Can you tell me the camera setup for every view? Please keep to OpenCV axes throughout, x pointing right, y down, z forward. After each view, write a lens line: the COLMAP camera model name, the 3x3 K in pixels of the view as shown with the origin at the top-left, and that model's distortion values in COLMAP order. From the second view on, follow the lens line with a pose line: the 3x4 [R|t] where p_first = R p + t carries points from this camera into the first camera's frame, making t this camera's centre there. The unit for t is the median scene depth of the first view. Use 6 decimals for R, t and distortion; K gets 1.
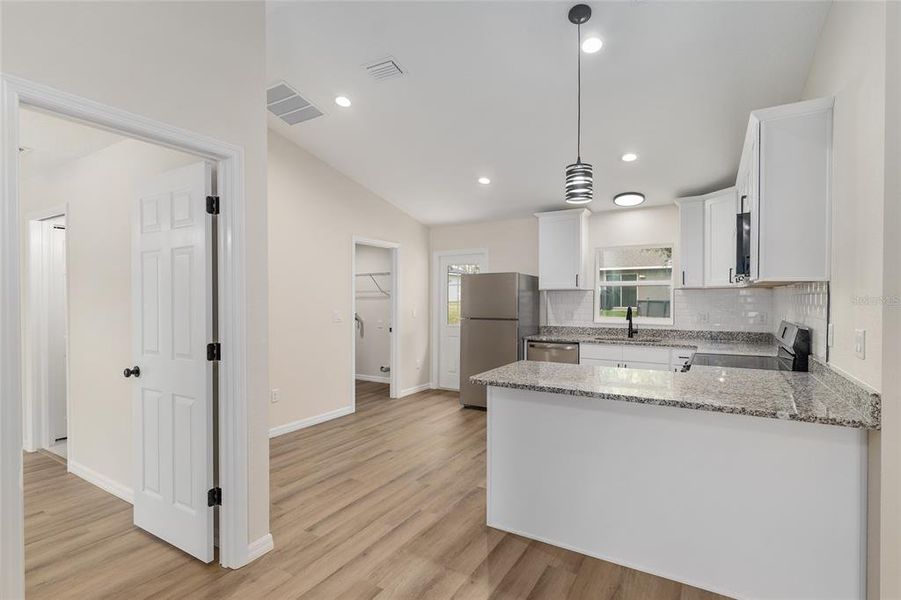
lens RADIAL K [[442.7, 0, 446.1], [0, 442.7, 297.3], [0, 0, 1]] dist [0.002886, 0.000091]
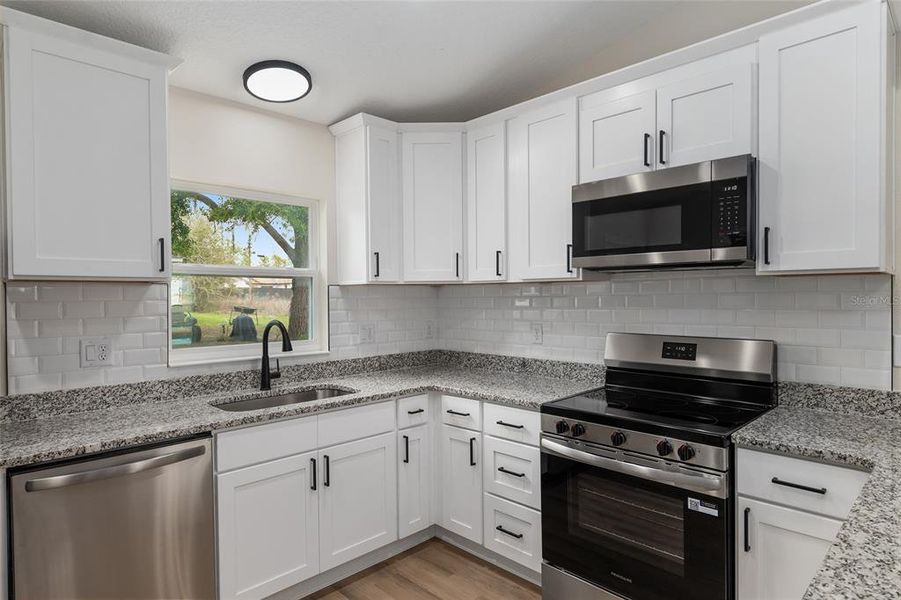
lens RADIAL K [[508.6, 0, 450.5], [0, 508.6, 300.0], [0, 0, 1]] dist [-0.001734, -0.000252]
pose [[0.244468, -0.007936, 0.969625, -0.043825], [0.007434, 0.999952, 0.006310, -0.003050], [-0.969629, 0.005666, 0.244515, 0.692036]]
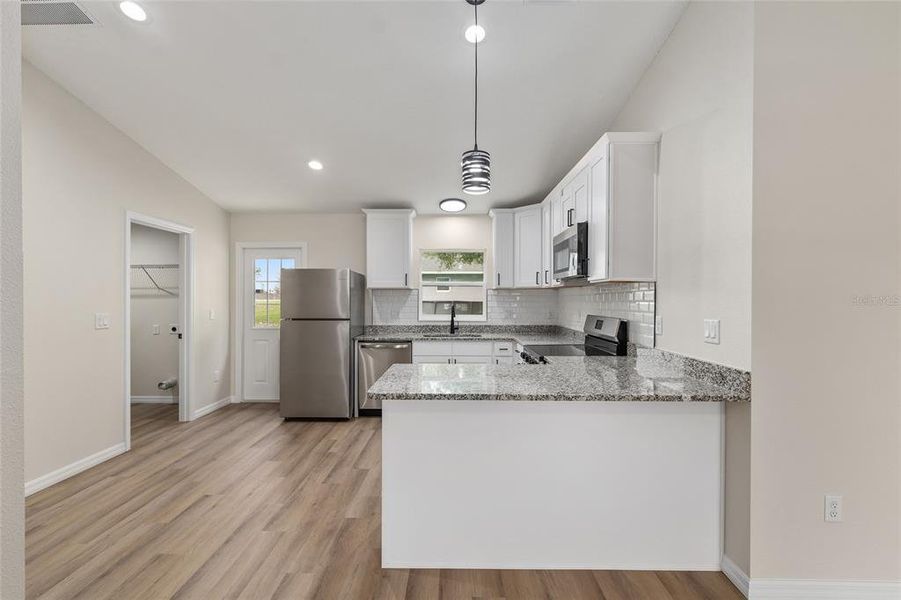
lens RADIAL K [[409.6, 0, 450.5], [0, 409.6, 300.0], [0, 0, 1]] dist [-0.000283, 0.000029]
pose [[0.861360, 0.000711, 0.507995, -0.095851], [-0.002344, 0.999994, 0.002576, 0.006311], [-0.507990, -0.003410, 0.861356, 0.142778]]
